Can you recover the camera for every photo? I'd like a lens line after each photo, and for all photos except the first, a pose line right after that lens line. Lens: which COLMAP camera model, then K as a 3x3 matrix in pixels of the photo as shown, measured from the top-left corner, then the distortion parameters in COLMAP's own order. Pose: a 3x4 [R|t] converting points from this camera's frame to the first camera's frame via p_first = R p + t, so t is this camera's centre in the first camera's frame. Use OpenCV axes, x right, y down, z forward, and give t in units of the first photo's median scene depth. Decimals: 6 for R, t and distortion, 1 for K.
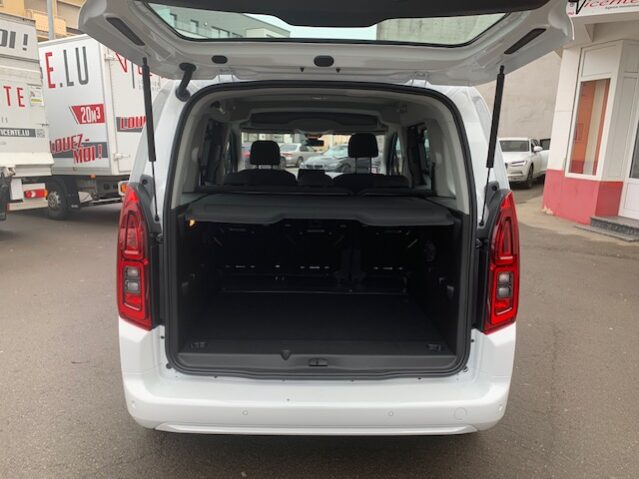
lens RADIAL K [[475.2, 0, 319.5], [0, 475.2, 239.5], [0, 0, 1]] dist [0.024821, -0.011427]
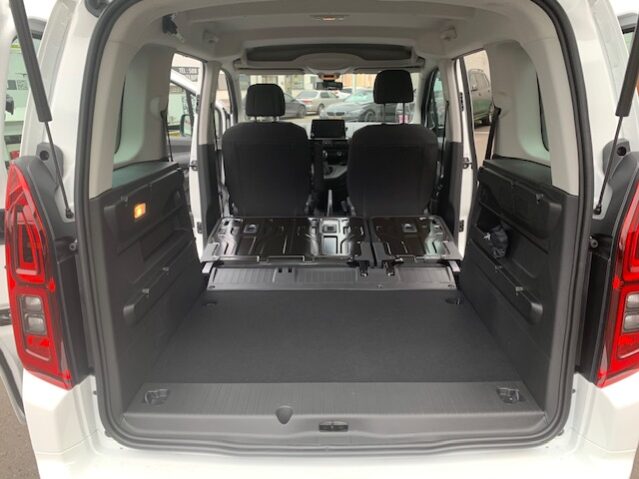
lens RADIAL K [[488.4, 0, 326.9], [0, 488.4, 238.0], [0, 0, 1]] dist [-0.000218, -0.003225]
pose [[0.999221, -0.017620, -0.035311, 0.015161], [0.020960, 0.995106, 0.096566, -0.059745], [0.033437, -0.097231, 0.994700, 0.334869]]
